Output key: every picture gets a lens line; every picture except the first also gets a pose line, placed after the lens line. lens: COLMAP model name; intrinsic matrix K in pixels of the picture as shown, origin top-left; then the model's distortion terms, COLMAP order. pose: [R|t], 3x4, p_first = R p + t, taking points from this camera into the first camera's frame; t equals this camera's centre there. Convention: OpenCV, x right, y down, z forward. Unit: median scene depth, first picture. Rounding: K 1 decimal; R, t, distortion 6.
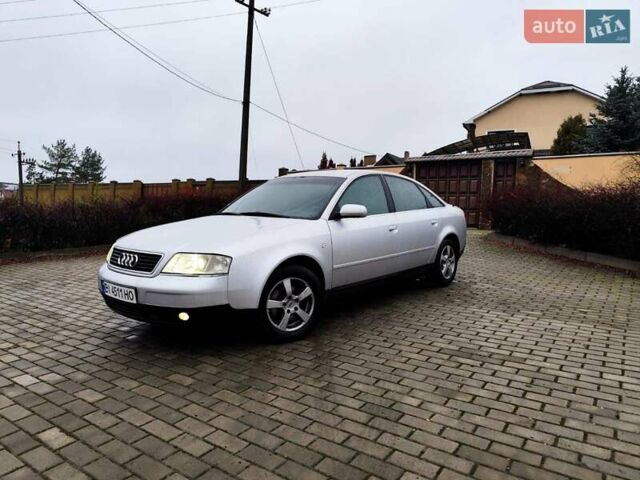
lens RADIAL K [[435.5, 0, 319.5], [0, 435.5, 241.2], [0, 0, 1]] dist [0.033393, -0.036418]
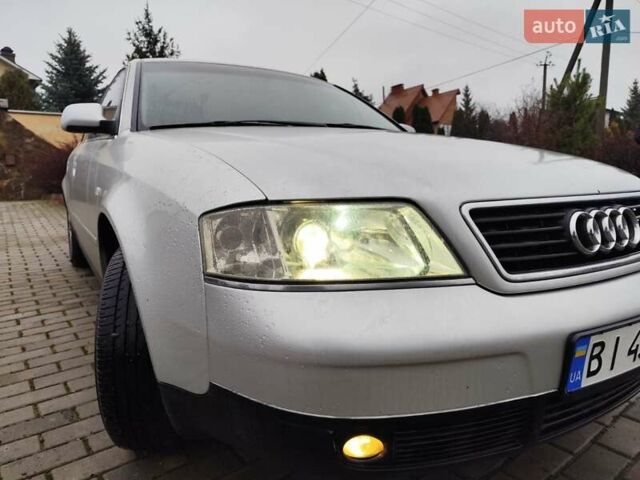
lens RADIAL K [[440.0, 0, 321.3], [0, 440.0, 240.4], [0, 0, 1]] dist [0.025980, -0.037232]
pose [[0.303411, -0.148419, 0.941230, -0.636631], [0.093601, 0.987660, 0.125567, -0.003890], [-0.948251, 0.050002, 0.313559, 0.895556]]
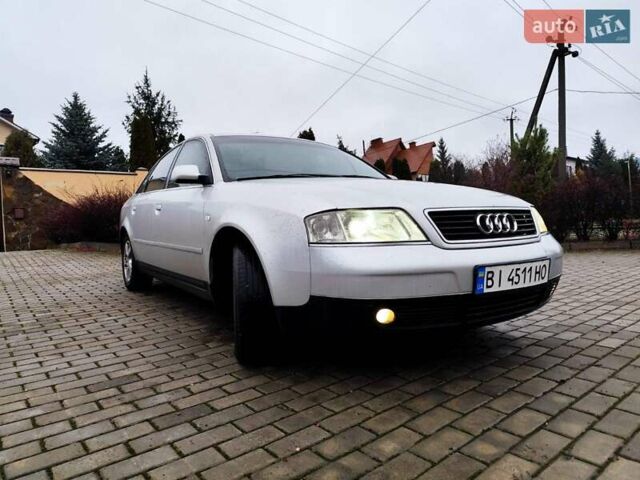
lens RADIAL K [[435.5, 0, 319.5], [0, 435.5, 241.2], [0, 0, 1]] dist [0.033393, -0.036418]
pose [[0.272443, -0.050643, 0.960838, -0.883068], [0.113552, 0.993328, 0.020158, 0.022425], [-0.955448, 0.103613, 0.276376, 0.879368]]
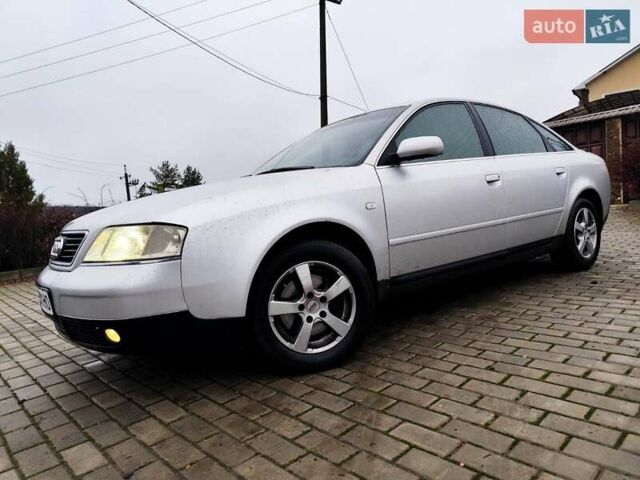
lens RADIAL K [[435.5, 0, 319.5], [0, 435.5, 241.2], [0, 0, 1]] dist [0.033393, -0.036418]
pose [[0.973555, -0.070246, -0.217383, 0.064137], [0.069594, 0.997518, -0.010662, 0.055071], [0.217592, -0.004748, 0.976028, 0.373043]]
